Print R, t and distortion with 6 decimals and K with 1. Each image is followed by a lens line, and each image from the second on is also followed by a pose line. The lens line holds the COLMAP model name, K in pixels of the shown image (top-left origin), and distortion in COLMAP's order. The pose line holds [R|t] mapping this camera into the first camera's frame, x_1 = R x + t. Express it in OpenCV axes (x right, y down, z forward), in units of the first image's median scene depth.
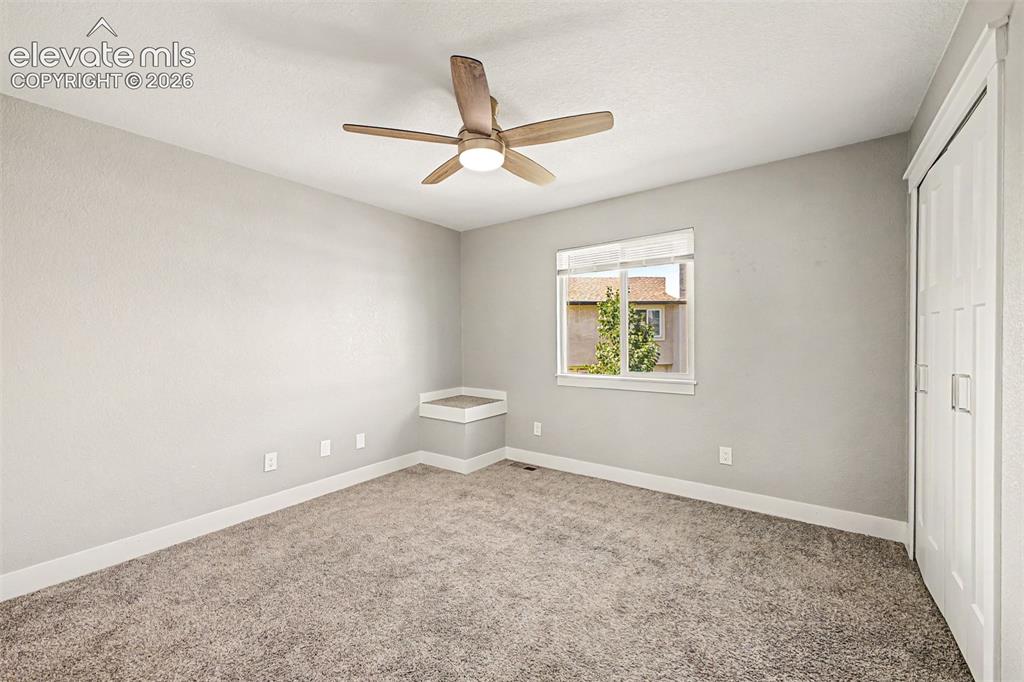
lens RADIAL K [[404.9, 0, 510.8], [0, 404.9, 341.4], [0, 0, 1]] dist [0.012923, -0.003039]
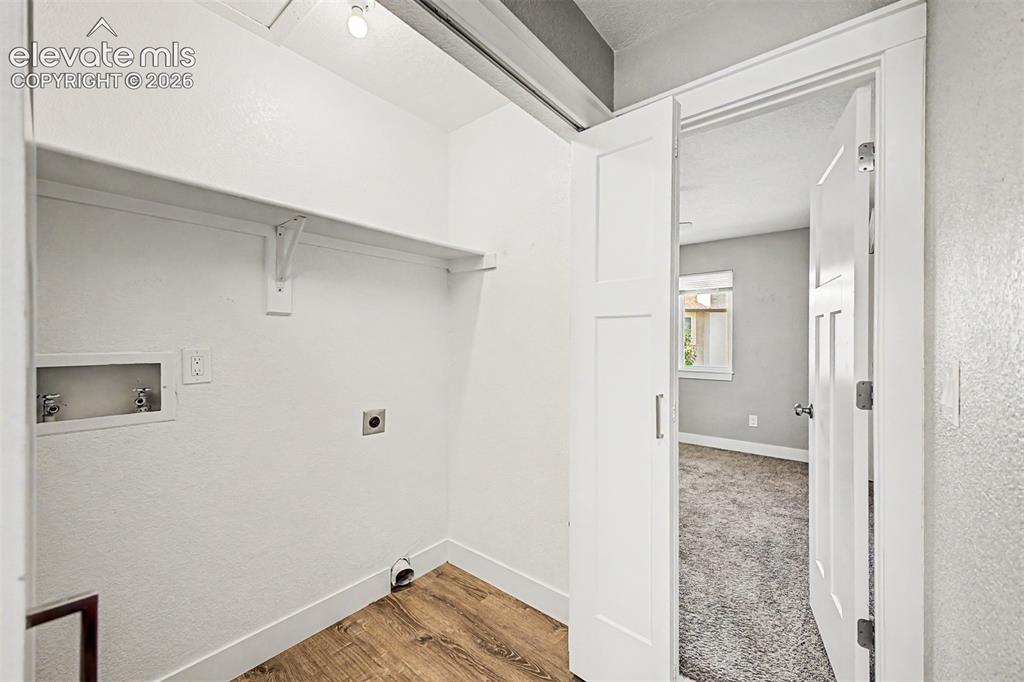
lens RADIAL K [[404.9, 0, 512.3], [0, 404.9, 341.0], [0, 0, 1]] dist [0.012923, -0.003039]
pose [[0.998656, 0.011306, -0.050583, -0.298209], [-0.011788, 0.999888, -0.009252, 0.010770], [0.050473, 0.009836, 0.998677, -0.567955]]
